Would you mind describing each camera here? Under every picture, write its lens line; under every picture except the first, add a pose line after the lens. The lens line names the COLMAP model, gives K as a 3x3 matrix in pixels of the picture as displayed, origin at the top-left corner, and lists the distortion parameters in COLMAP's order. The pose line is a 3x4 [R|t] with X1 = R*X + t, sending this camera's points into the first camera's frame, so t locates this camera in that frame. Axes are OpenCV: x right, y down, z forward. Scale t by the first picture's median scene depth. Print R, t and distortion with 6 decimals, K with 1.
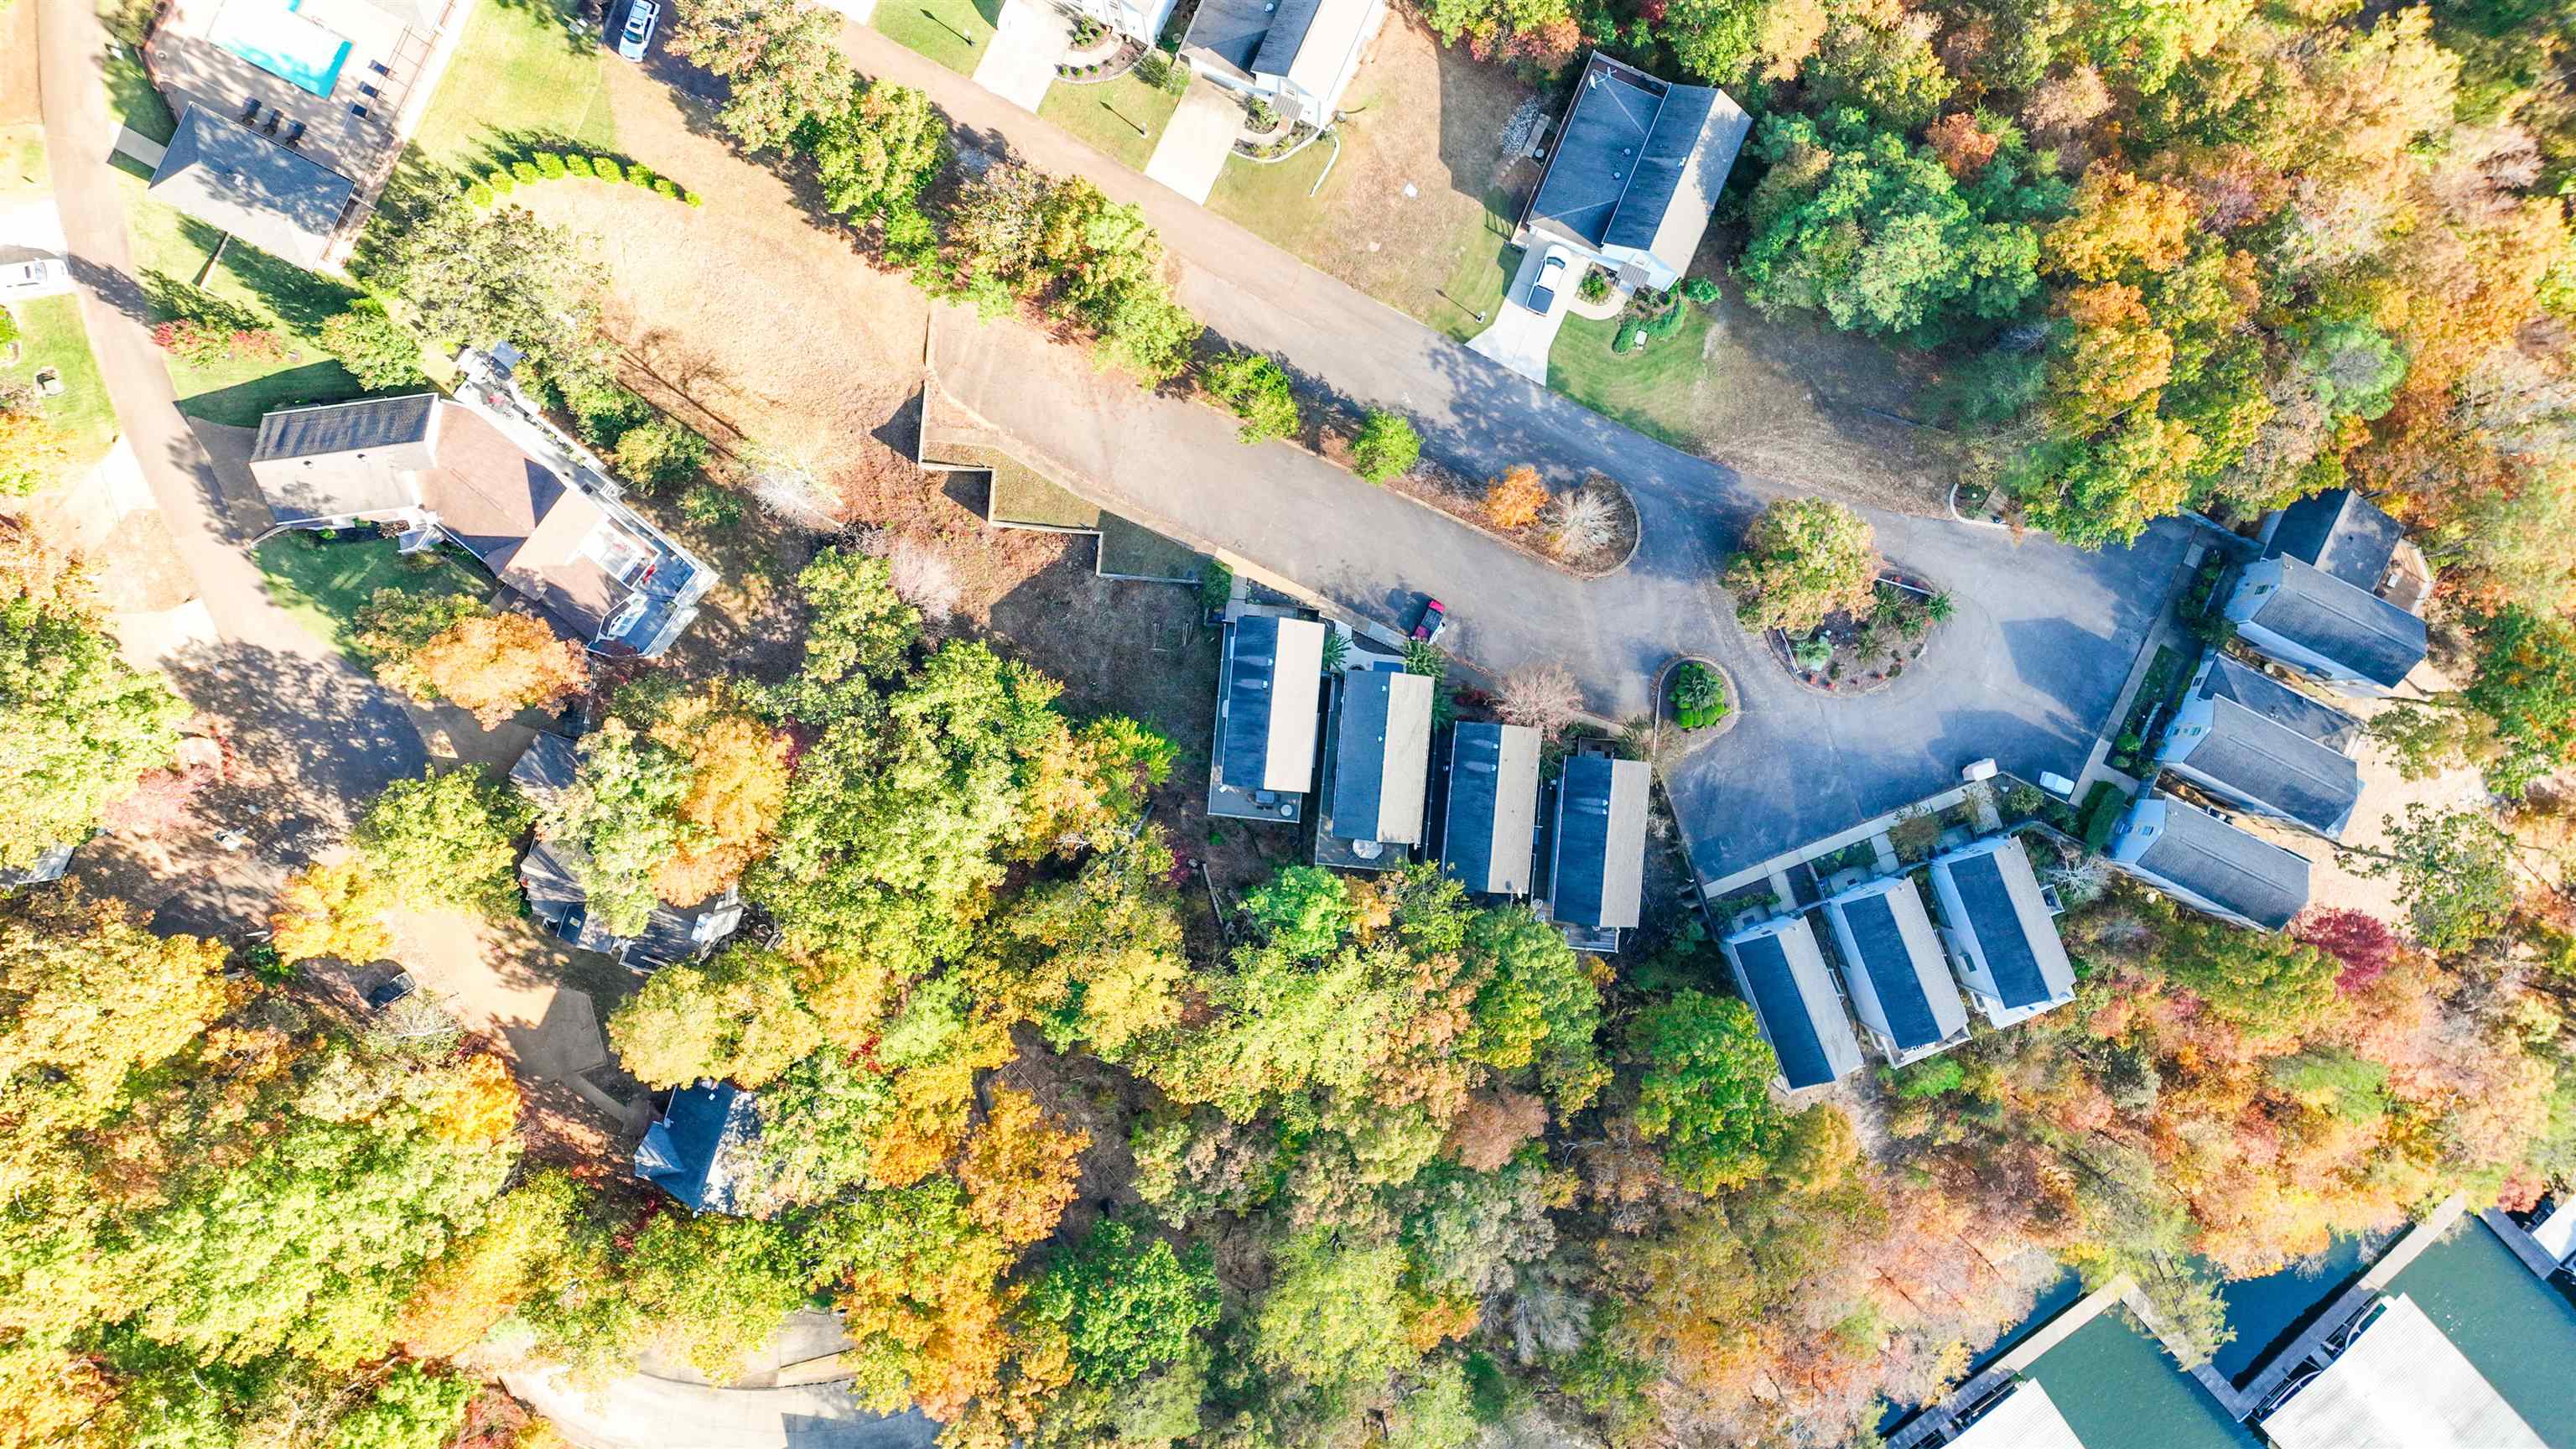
lens RADIAL K [[1813.9, 0, 1291.6], [0, 1813.9, 718.8], [0, 0, 1]] dist [-0.003807, 0.021120]
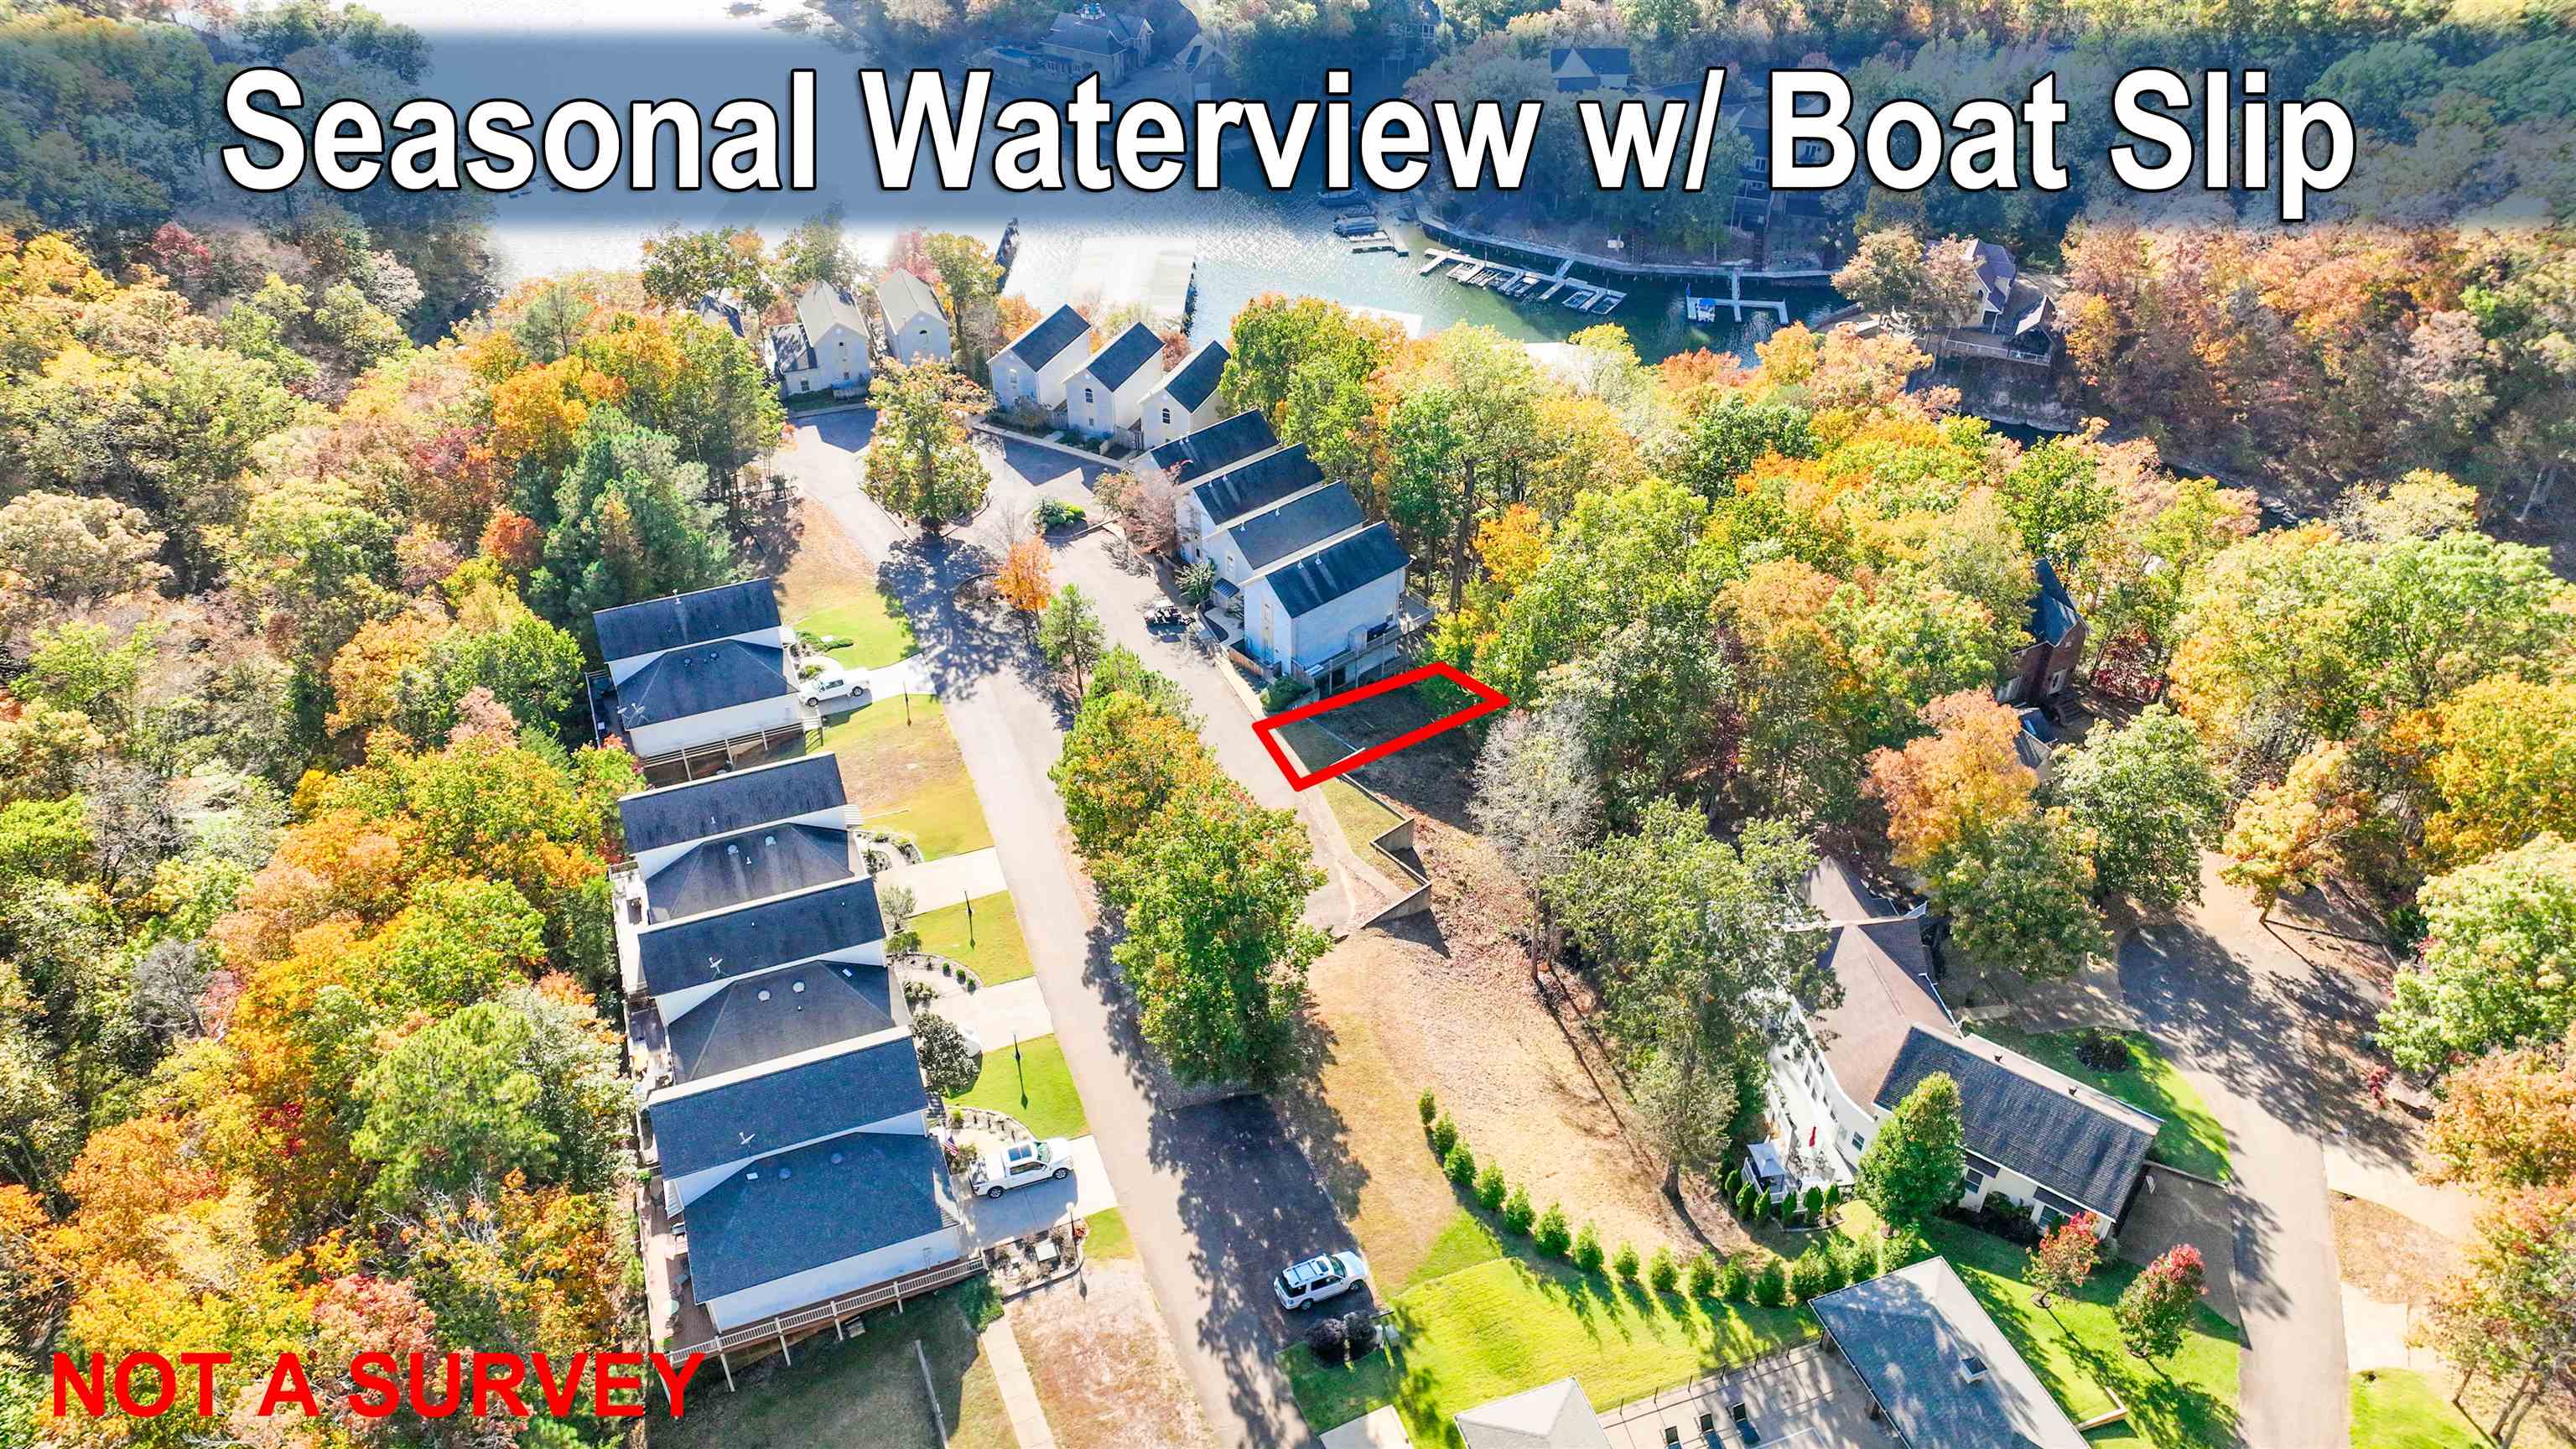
lens RADIAL K [[1811.6, 0, 1291.1], [0, 1811.6, 722.3], [0, 0, 1]] dist [0.005888, 0.004324]
pose [[-0.715948, -0.413836, 0.562280, -0.625449], [0.698136, -0.418622, 0.580828, -0.671446], [-0.004985, 0.808391, 0.588625, 0.435171]]
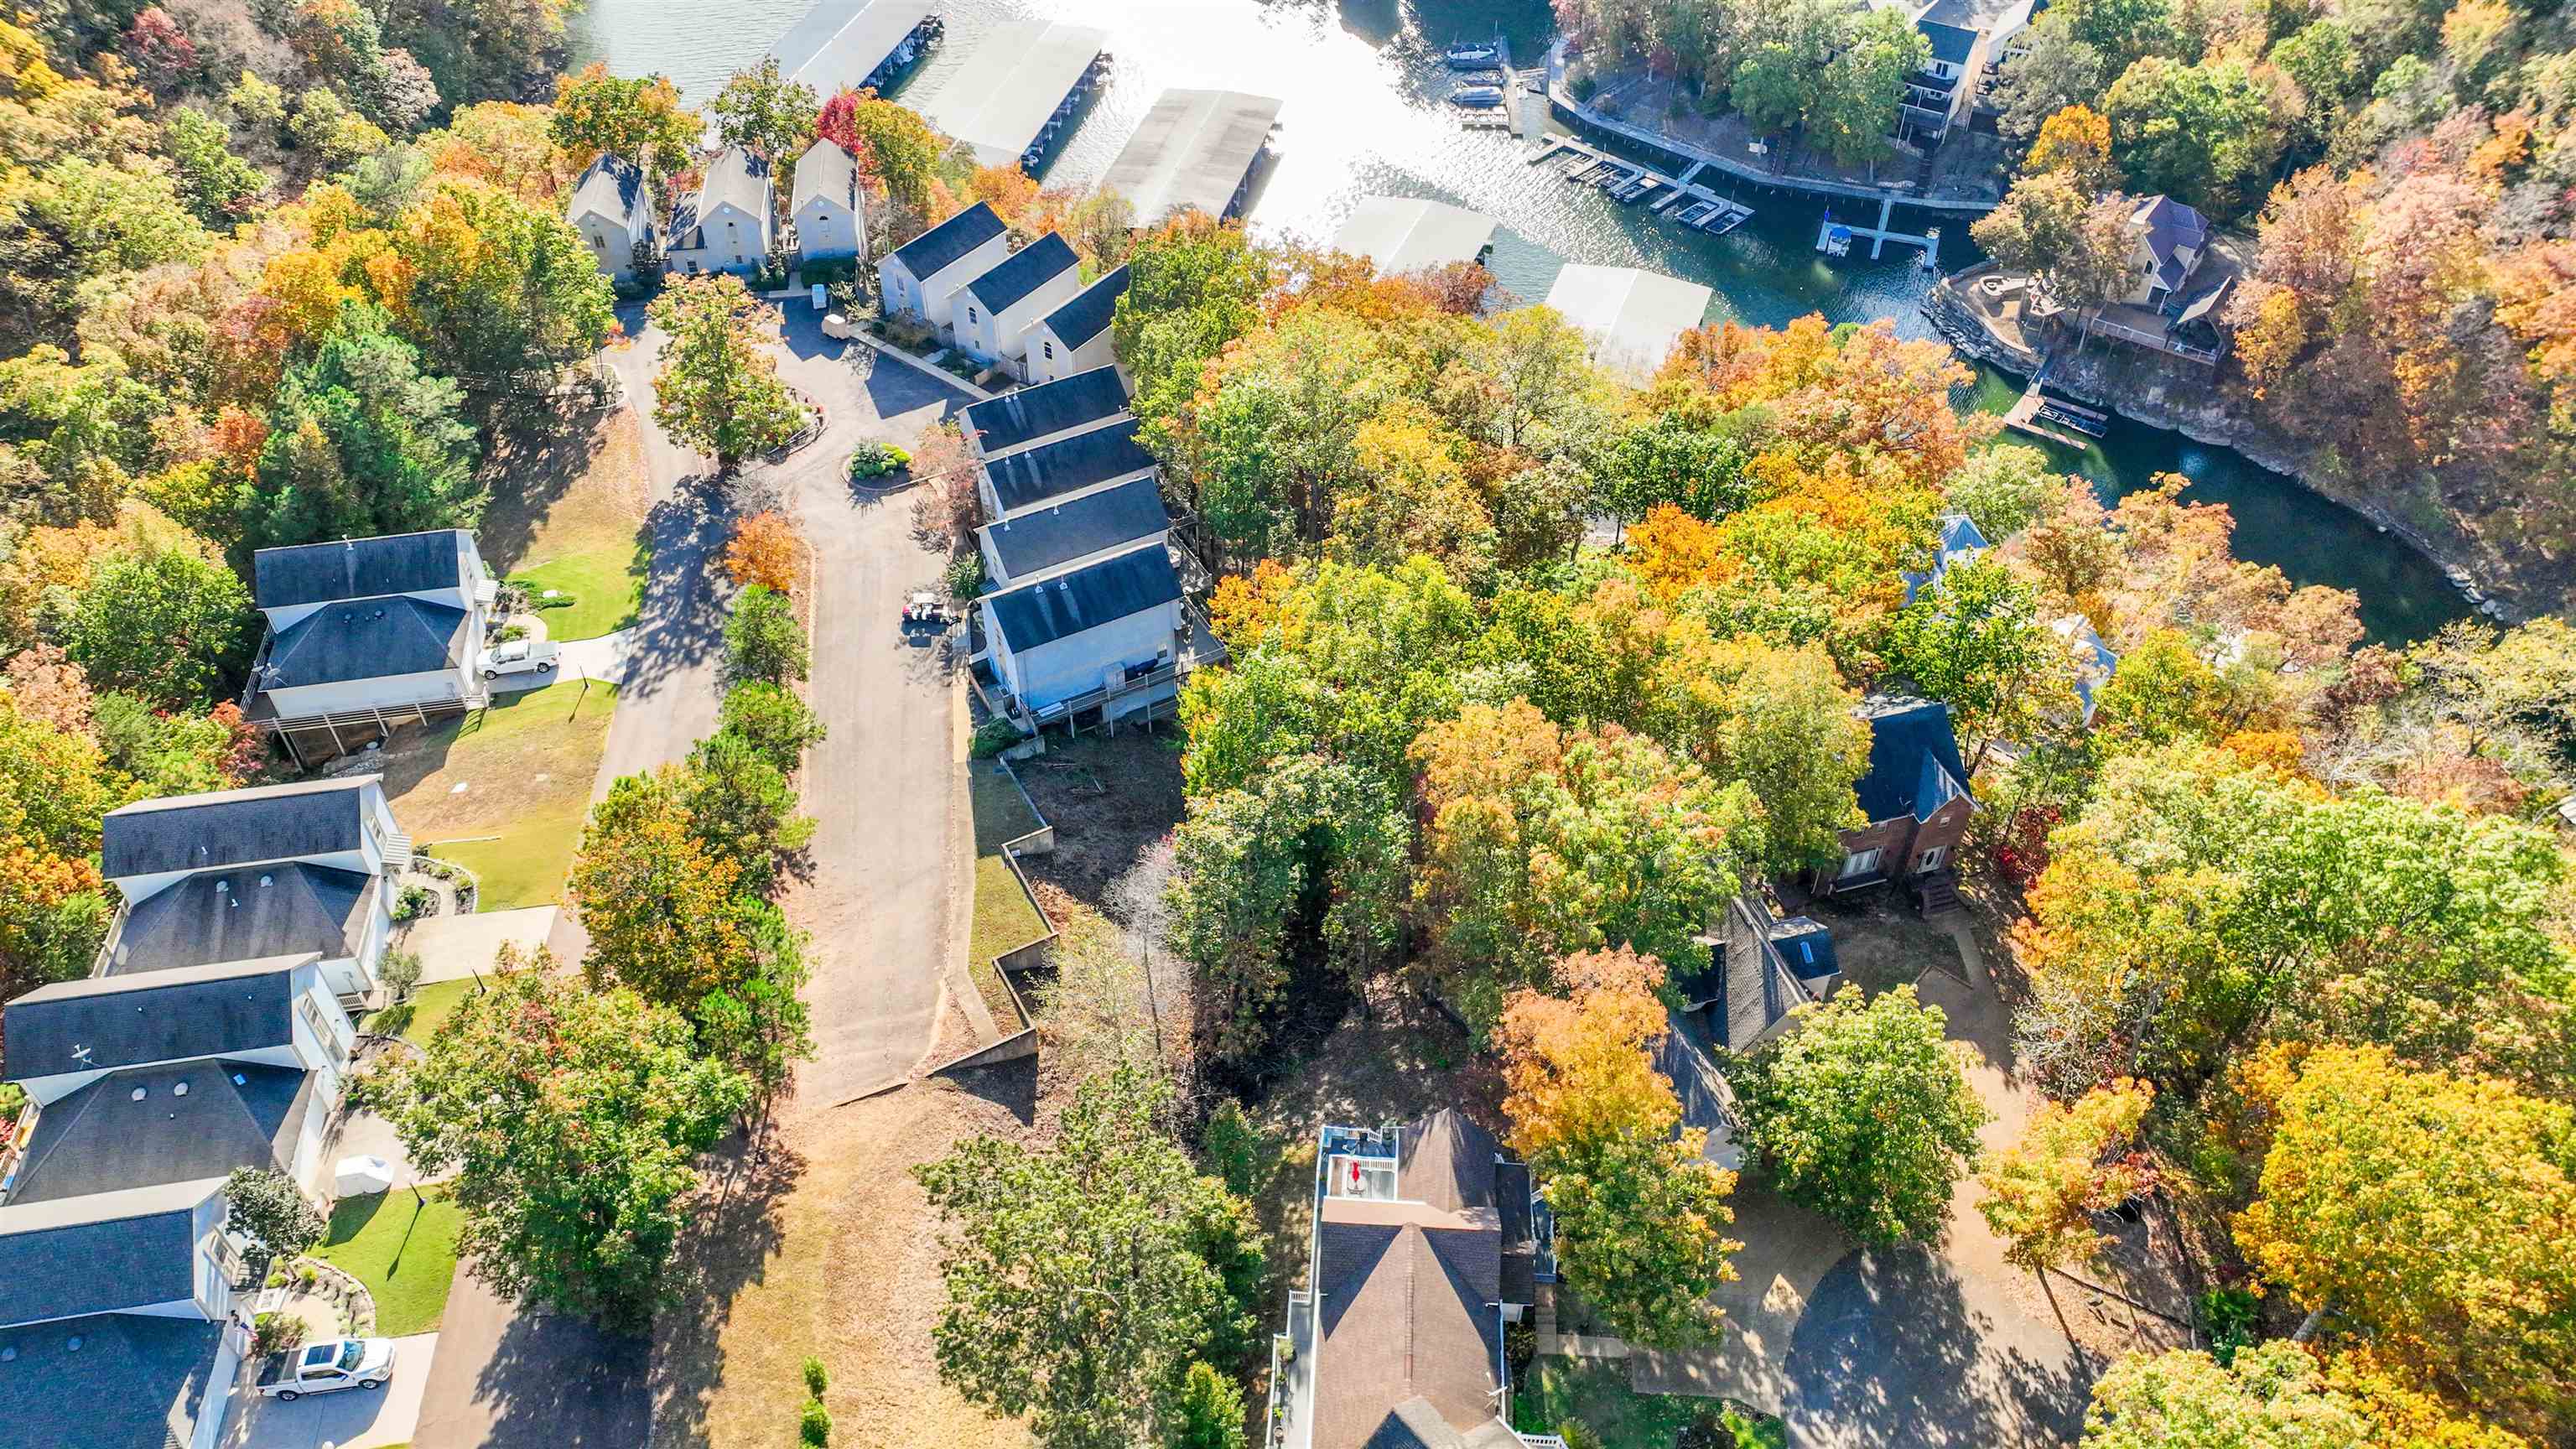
lens RADIAL K [[1813.9, 0, 1291.6], [0, 1813.9, 718.8], [0, 0, 1]] dist [-0.003807, 0.021120]
pose [[-0.560470, -0.561173, 0.609063, -0.648155], [0.828128, -0.371996, 0.419312, -0.319791], [-0.008737, 0.739394, 0.673216, 0.426511]]
